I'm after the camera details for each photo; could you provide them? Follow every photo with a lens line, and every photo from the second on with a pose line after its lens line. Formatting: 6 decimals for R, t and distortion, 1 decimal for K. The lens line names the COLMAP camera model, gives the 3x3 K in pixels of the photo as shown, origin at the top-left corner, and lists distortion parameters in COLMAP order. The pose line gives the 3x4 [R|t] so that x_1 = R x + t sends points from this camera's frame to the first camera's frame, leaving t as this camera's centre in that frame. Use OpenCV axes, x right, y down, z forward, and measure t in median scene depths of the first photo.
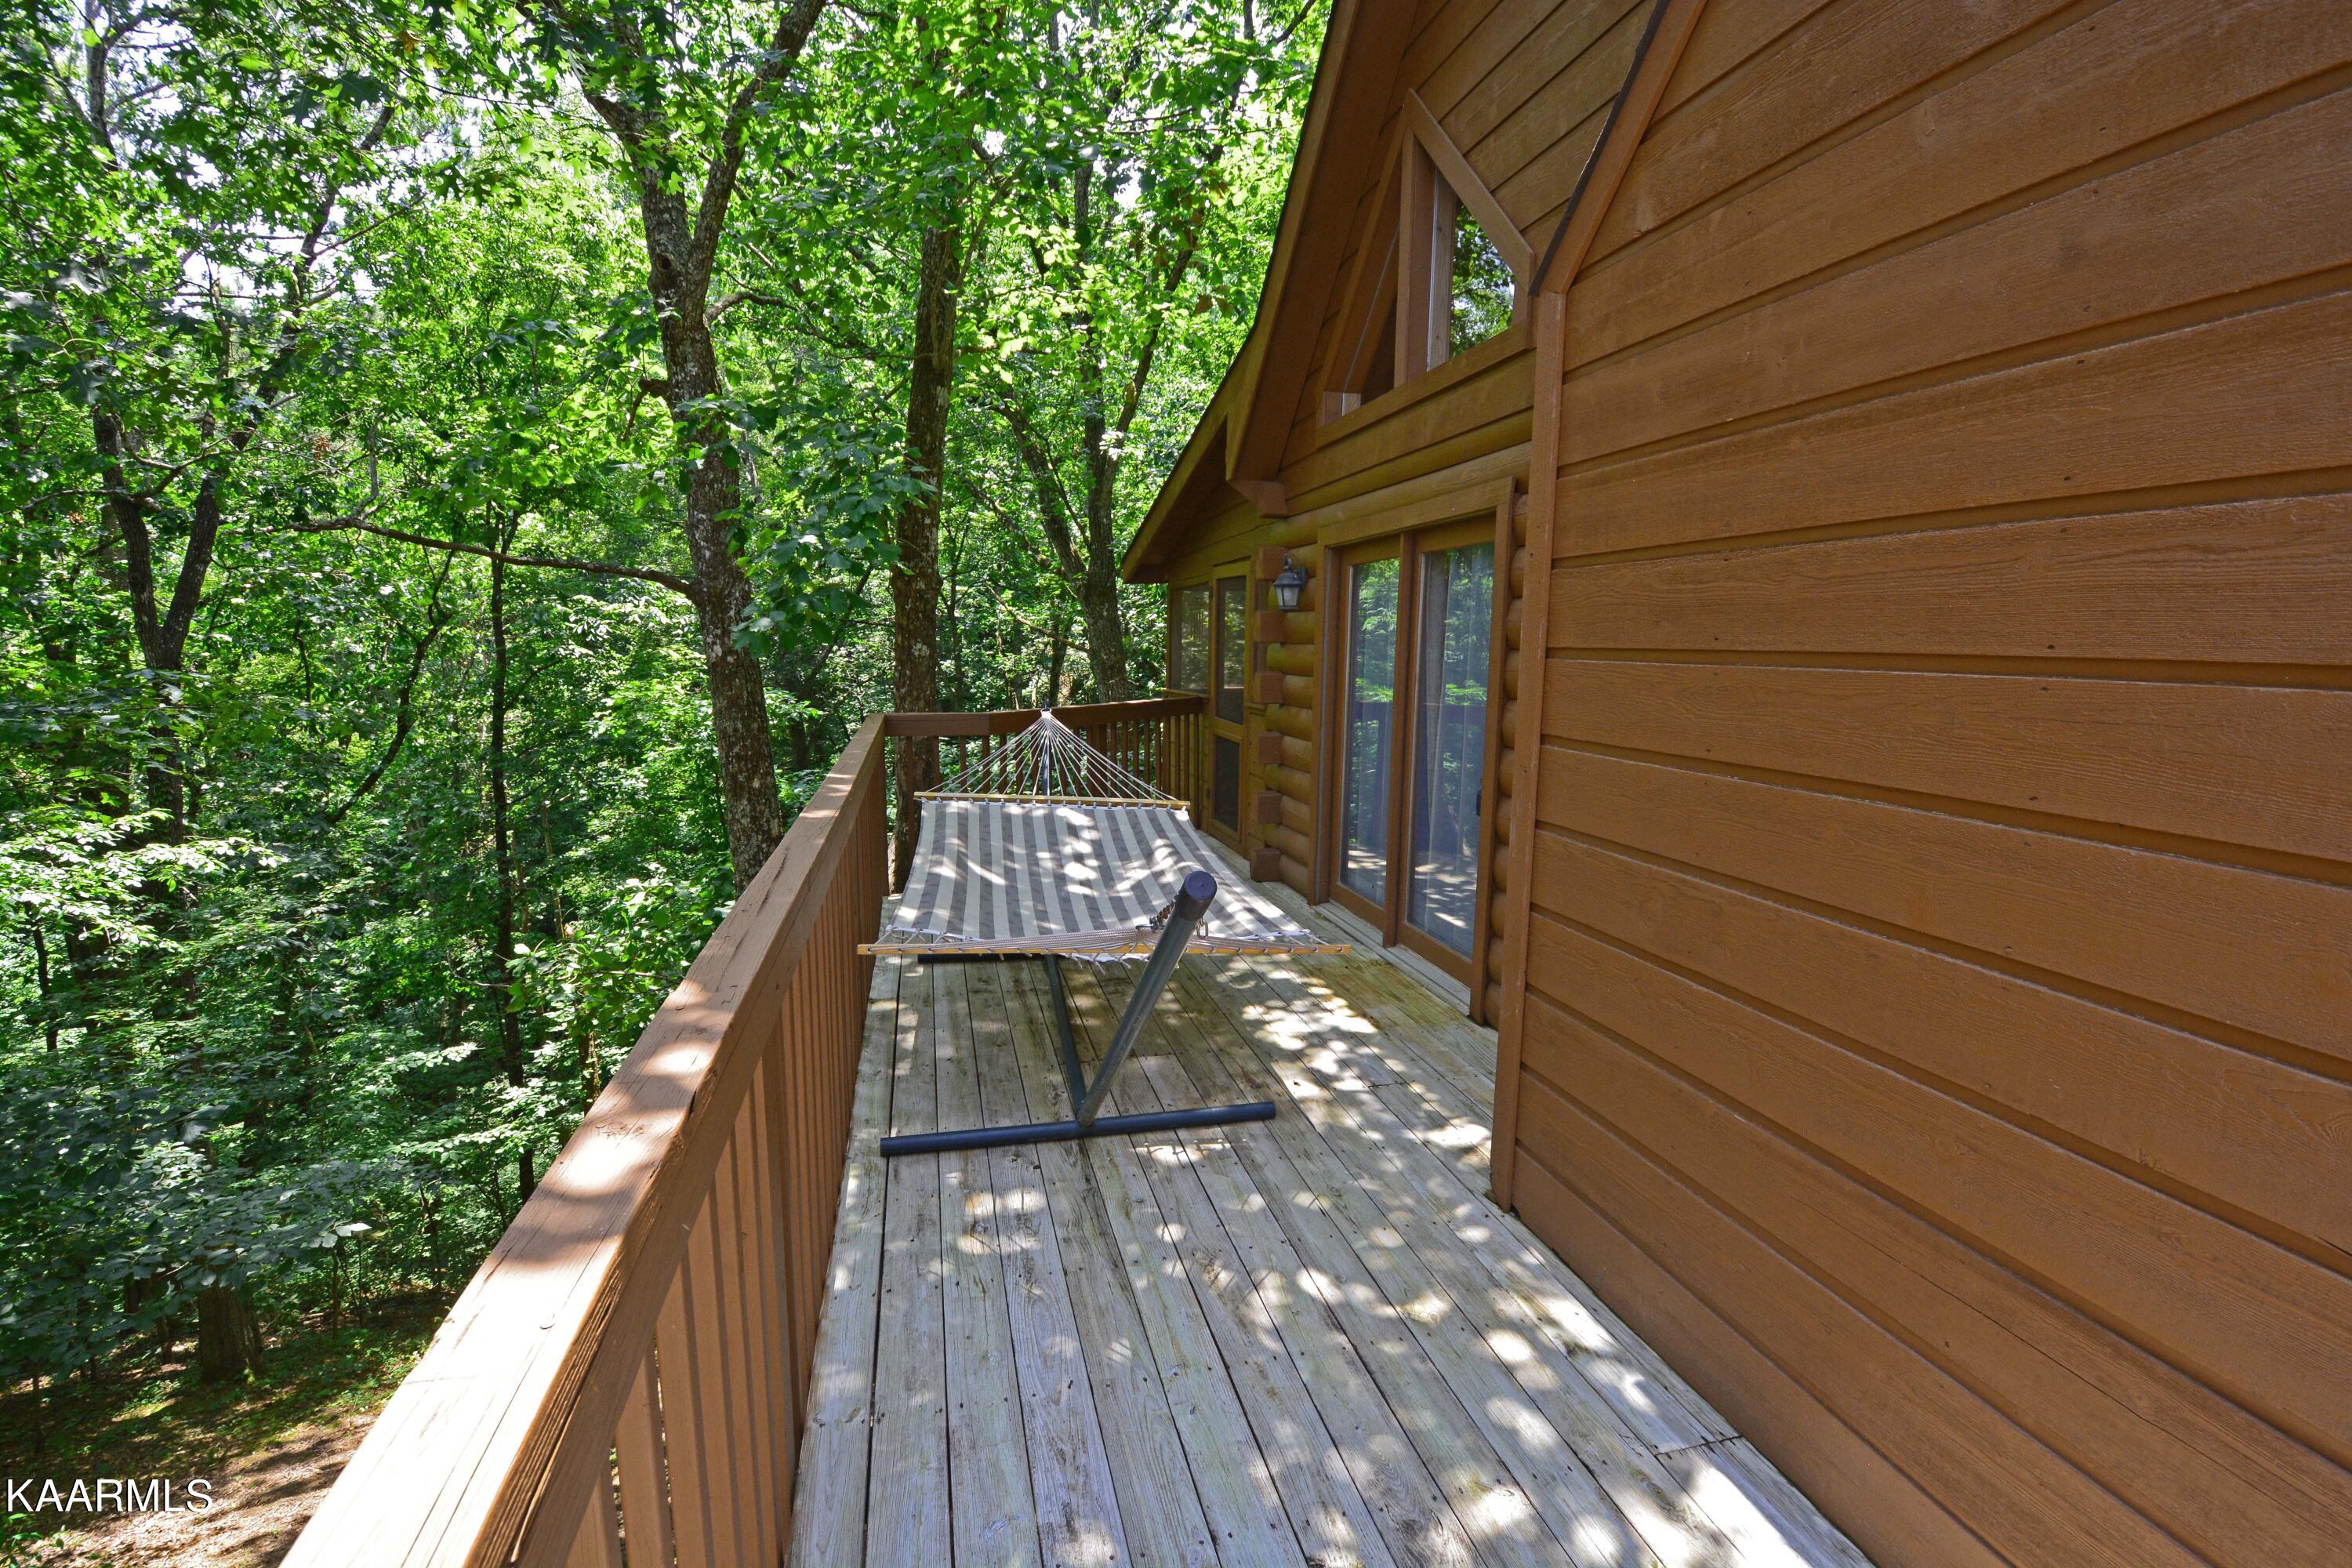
lens RADIAL K [[1007.9, 0, 1200.8], [0, 1007.9, 784.8], [0, 0, 1]] dist [0.036126, -0.023459]
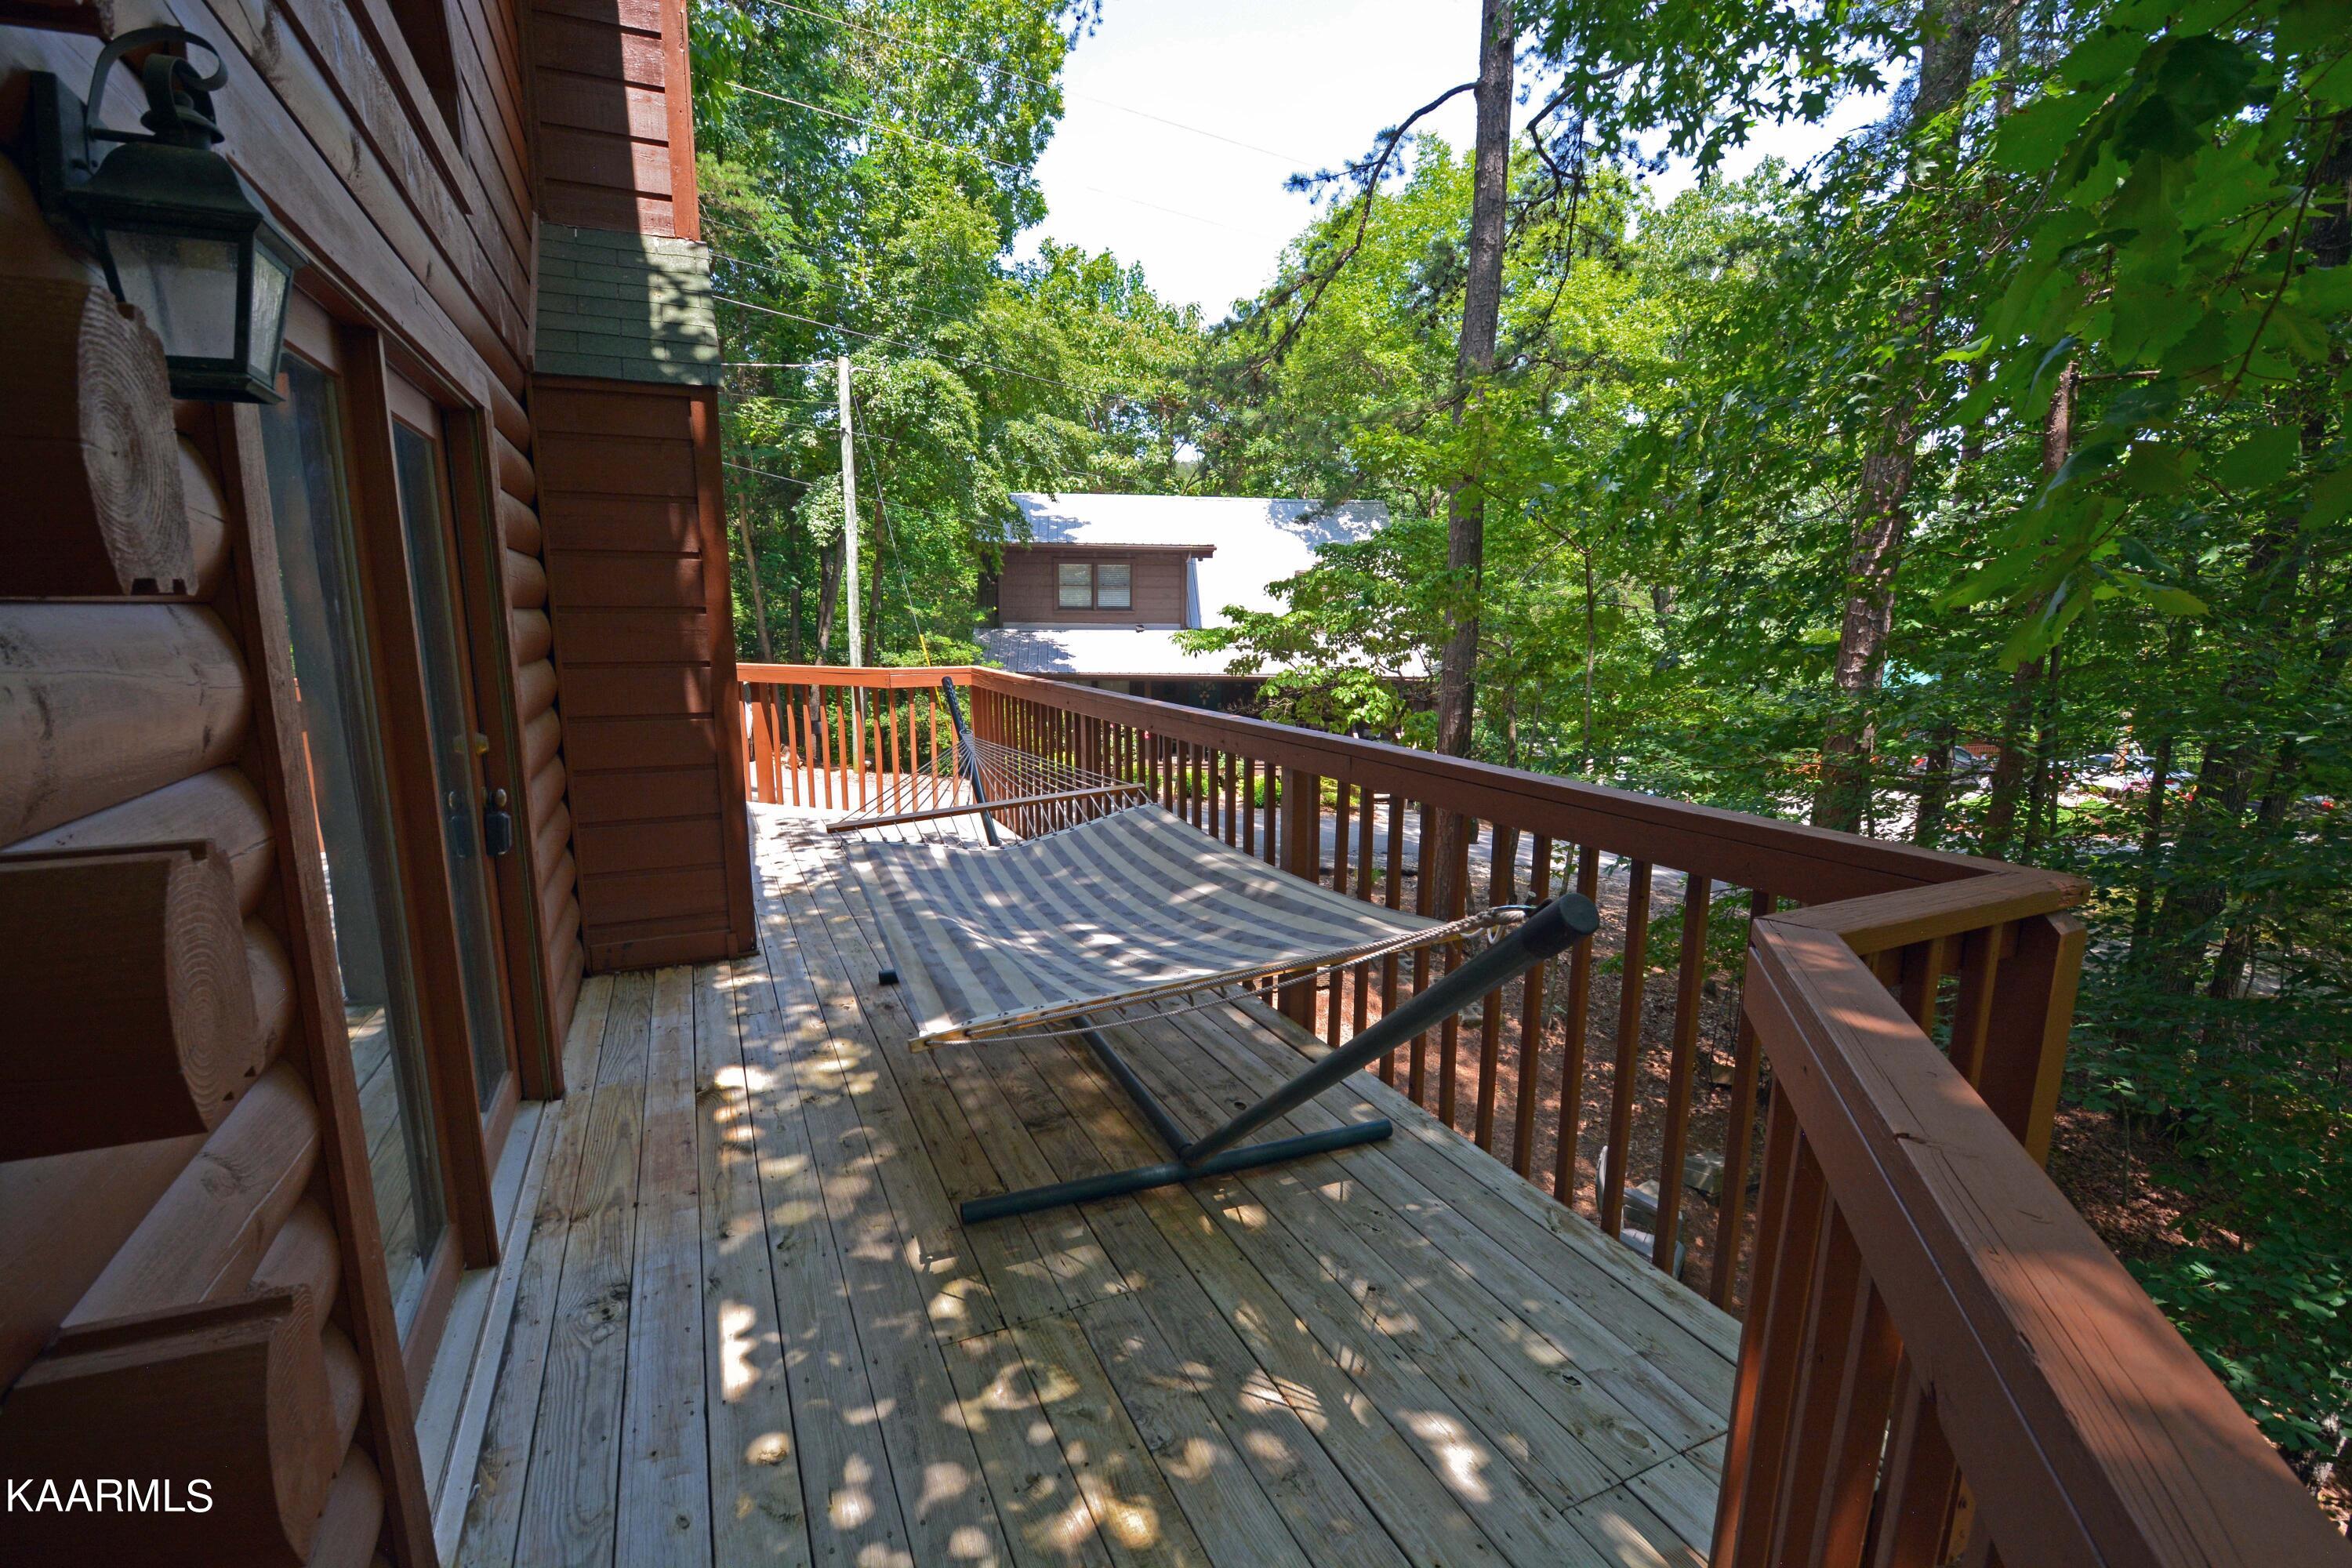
lens RADIAL K [[1007.9, 0, 1200.8], [0, 1007.9, 784.8], [0, 0, 1]] dist [0.036126, -0.023459]
pose [[-0.978282, 0.007923, -0.207128, -0.044758], [-0.056490, 0.951253, 0.303194, -0.252073], [0.199434, 0.308310, -0.930146, 1.739259]]
